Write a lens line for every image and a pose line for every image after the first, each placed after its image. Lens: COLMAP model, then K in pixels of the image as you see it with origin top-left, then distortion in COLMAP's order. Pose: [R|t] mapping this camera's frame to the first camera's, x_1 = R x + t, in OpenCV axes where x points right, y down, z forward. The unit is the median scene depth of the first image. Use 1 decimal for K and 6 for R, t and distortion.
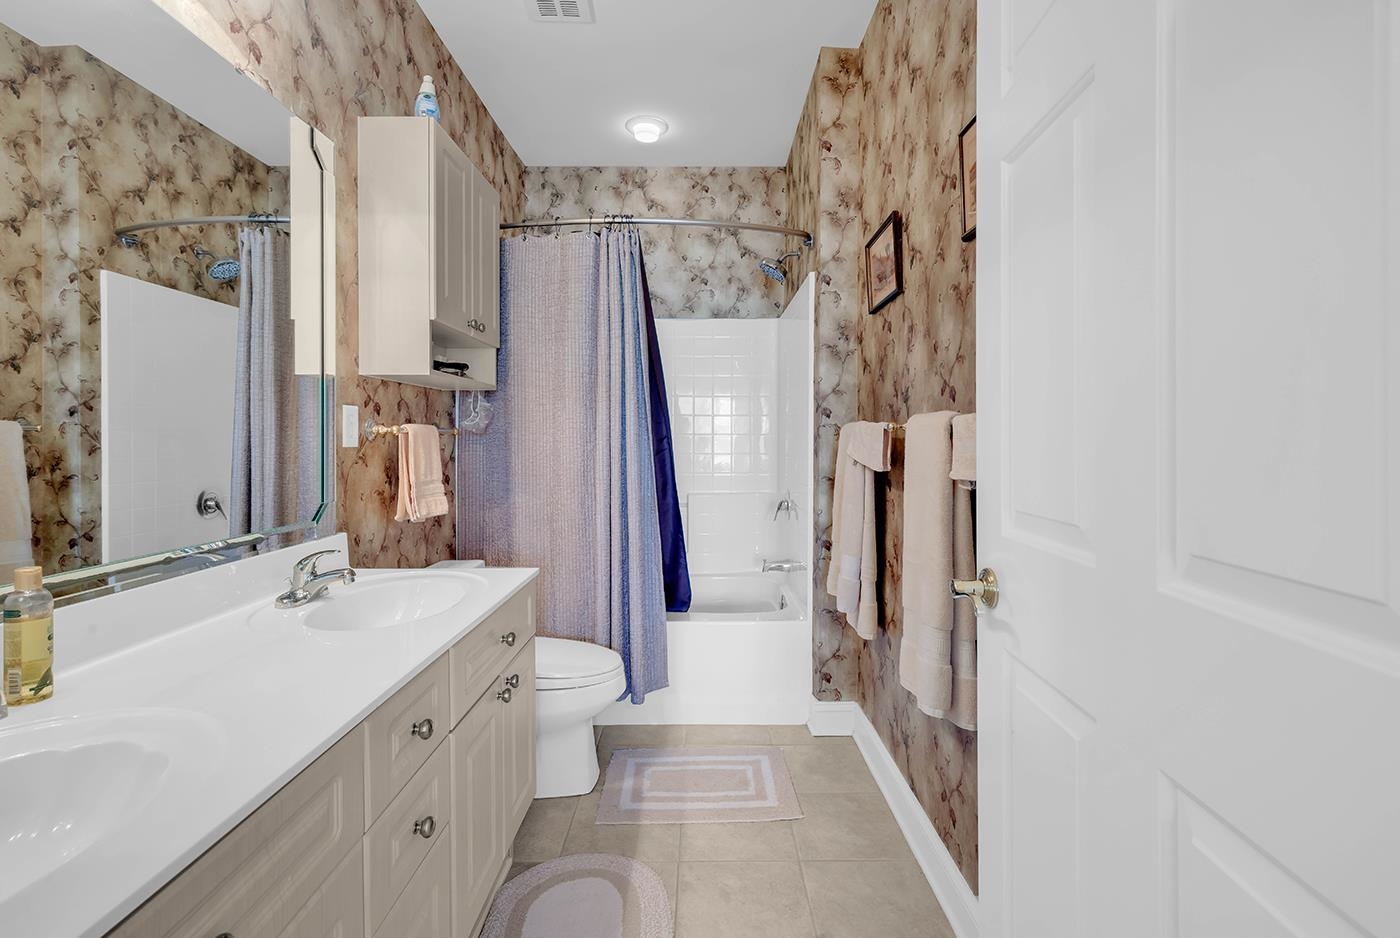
lens RADIAL K [[642.2, 0, 701.2], [0, 642.2, 444.5], [0, 0, 1]] dist [0.003253, 0.000021]
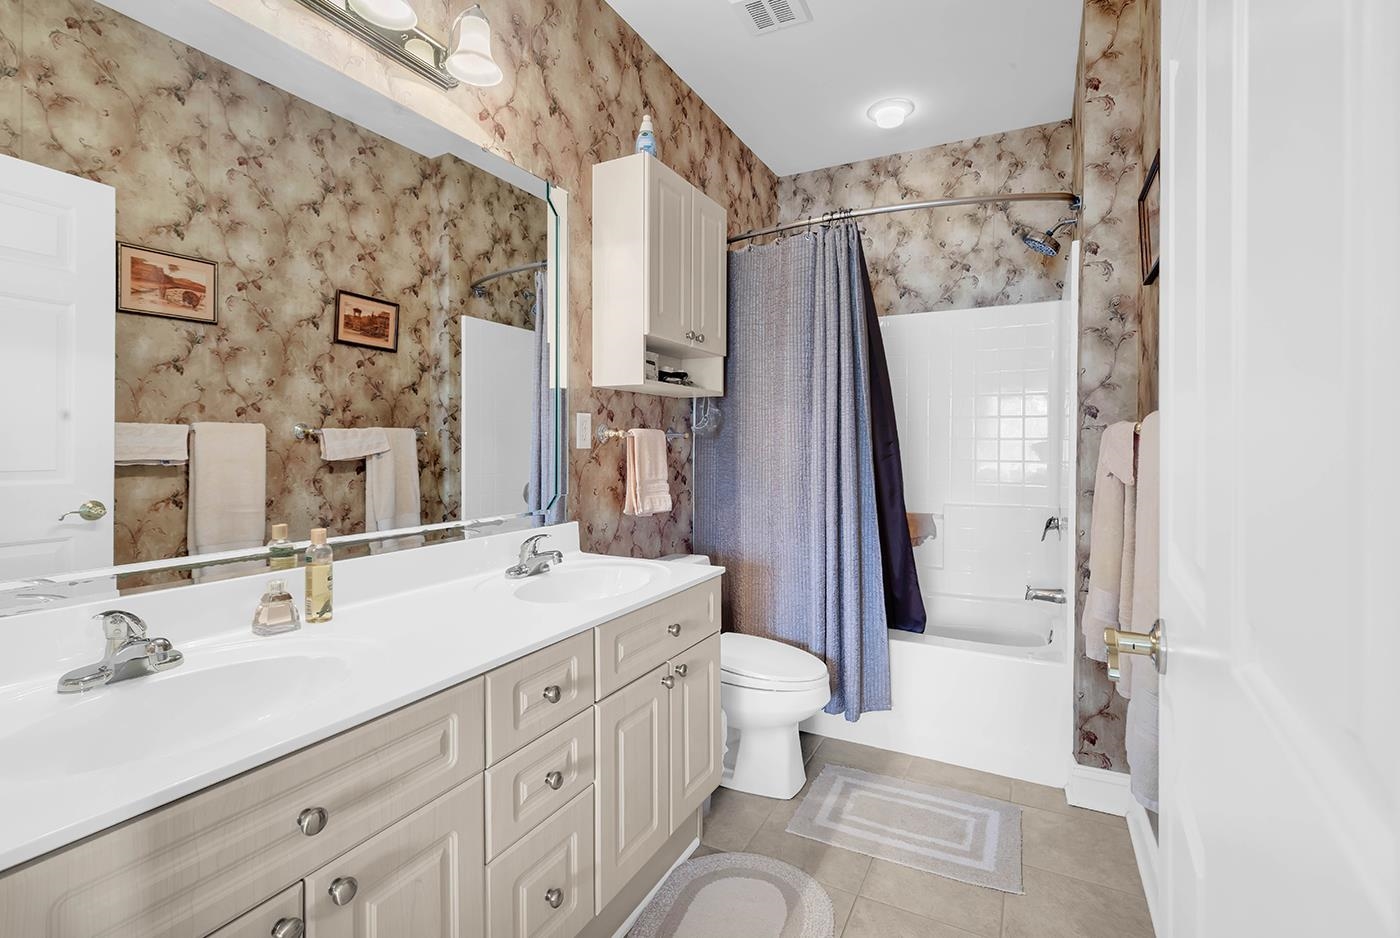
lens RADIAL K [[645.5, 0, 696.0], [0, 645.5, 449.8], [0, 0, 1]] dist [-0.000481, -0.001018]
pose [[0.881776, 0.008812, -0.471587, 0.154178], [-0.008804, 0.999959, 0.002224, 0.001403], [0.471587, 0.002191, 0.881817, 0.049235]]
